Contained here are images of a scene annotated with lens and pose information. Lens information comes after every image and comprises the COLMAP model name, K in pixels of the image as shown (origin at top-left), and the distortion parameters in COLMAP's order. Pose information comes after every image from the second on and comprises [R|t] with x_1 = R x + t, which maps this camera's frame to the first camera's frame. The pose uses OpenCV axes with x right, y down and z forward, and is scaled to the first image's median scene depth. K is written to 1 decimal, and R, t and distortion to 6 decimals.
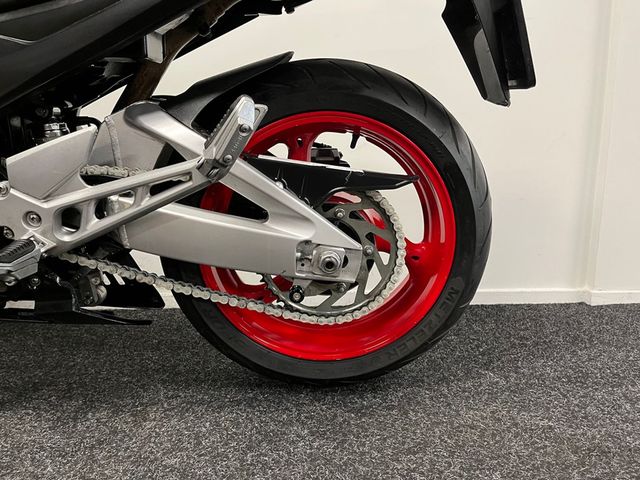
lens RADIAL K [[481.6, 0, 325.7], [0, 481.6, 245.9], [0, 0, 1]] dist [0.082947, -0.114060]
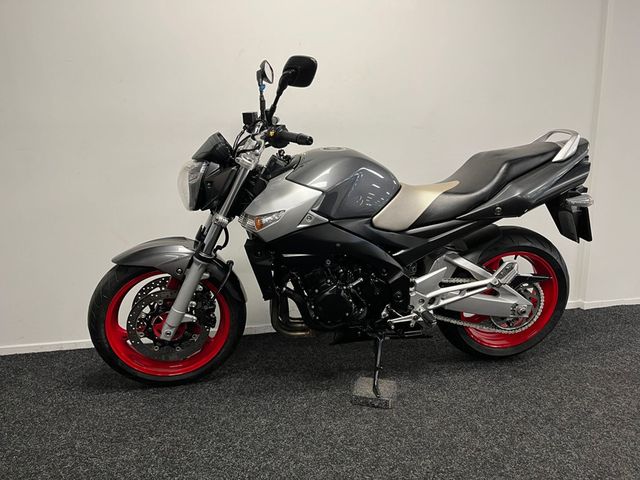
lens RADIAL K [[481.6, 0, 324.1], [0, 481.6, 237.7], [0, 0, 1]] dist [0.082947, -0.114060]
pose [[0.989187, -0.037509, 0.141781, -1.288785], [0.035442, 0.999226, 0.017078, -0.406698], [-0.142312, -0.011868, 0.989751, -1.331594]]
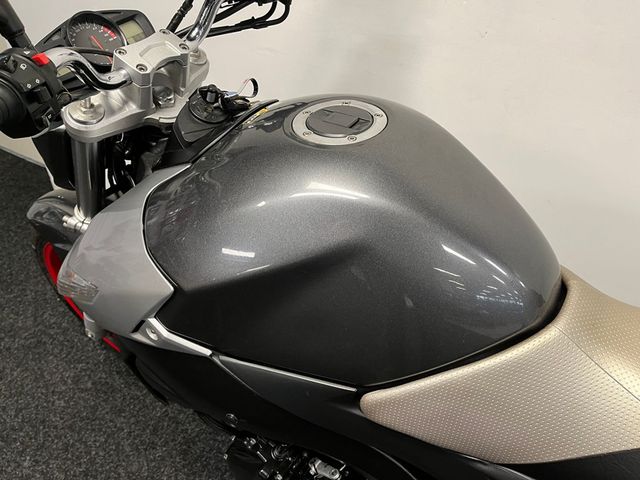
lens RADIAL K [[481.6, 0, 319.4], [0, 481.6, 237.5], [0, 0, 1]] dist [0.082947, -0.114060]
pose [[0.816904, 0.344797, -0.462367, -0.588947], [-0.121489, 0.886522, 0.446452, -0.921530], [0.563834, -0.308536, 0.766092, 0.280855]]
